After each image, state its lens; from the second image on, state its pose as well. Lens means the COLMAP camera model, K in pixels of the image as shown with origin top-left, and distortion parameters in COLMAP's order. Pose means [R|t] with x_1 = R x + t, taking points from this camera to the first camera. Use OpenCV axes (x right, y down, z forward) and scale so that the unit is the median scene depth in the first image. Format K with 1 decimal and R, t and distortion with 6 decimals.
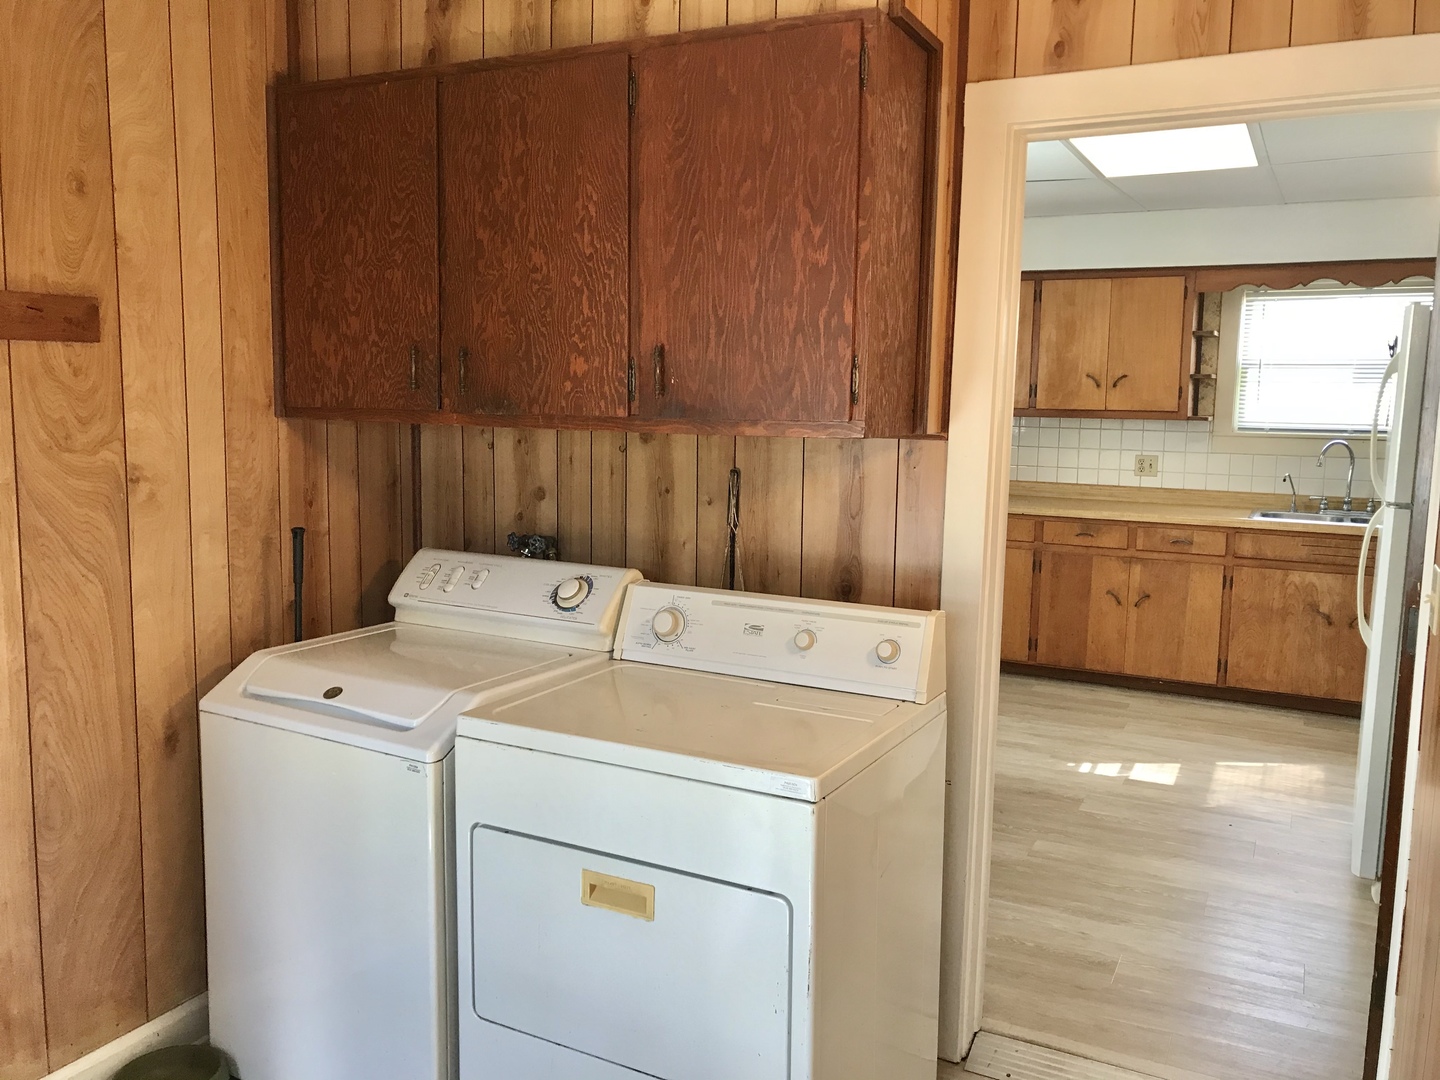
lens RADIAL K [[1182.3, 0, 723.4], [0, 1182.3, 515.9], [0, 0, 1]] dist [0.081085, -0.152839]
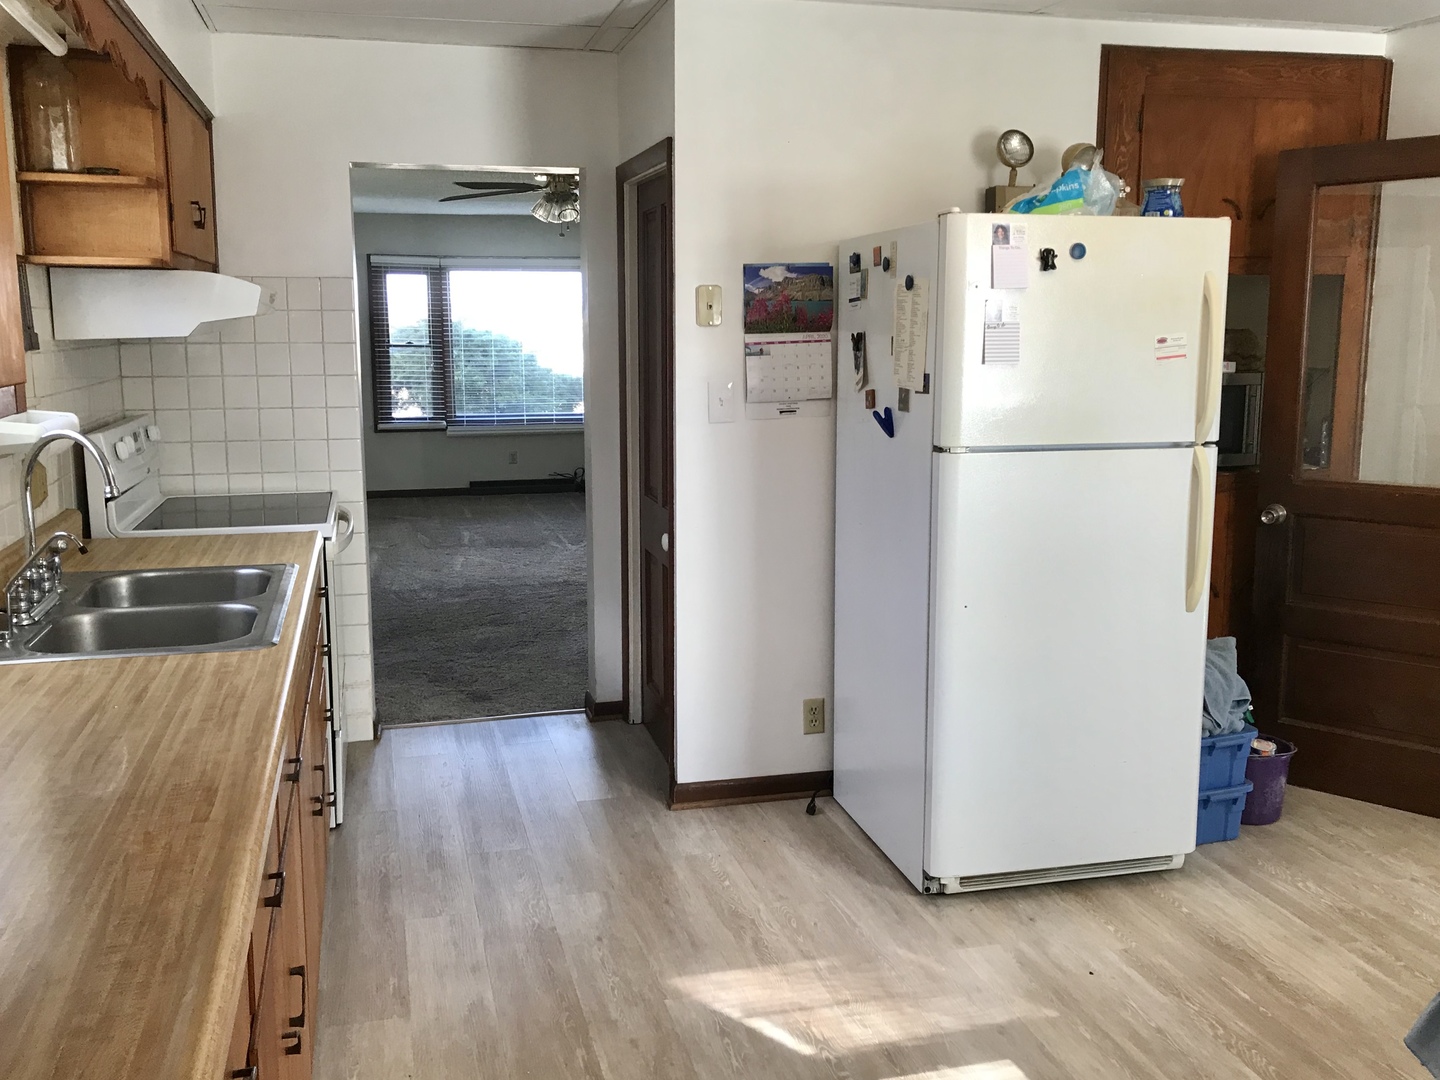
lens RADIAL K [[1182.3, 0, 723.4], [0, 1182.3, 515.9], [0, 0, 1]] dist [0.081085, -0.152839]
pose [[-0.669629, -0.141799, 0.729034, 0.087099], [0.057816, 0.968673, 0.241514, -0.118569], [-0.740442, 0.203875, -0.640453, 1.126000]]
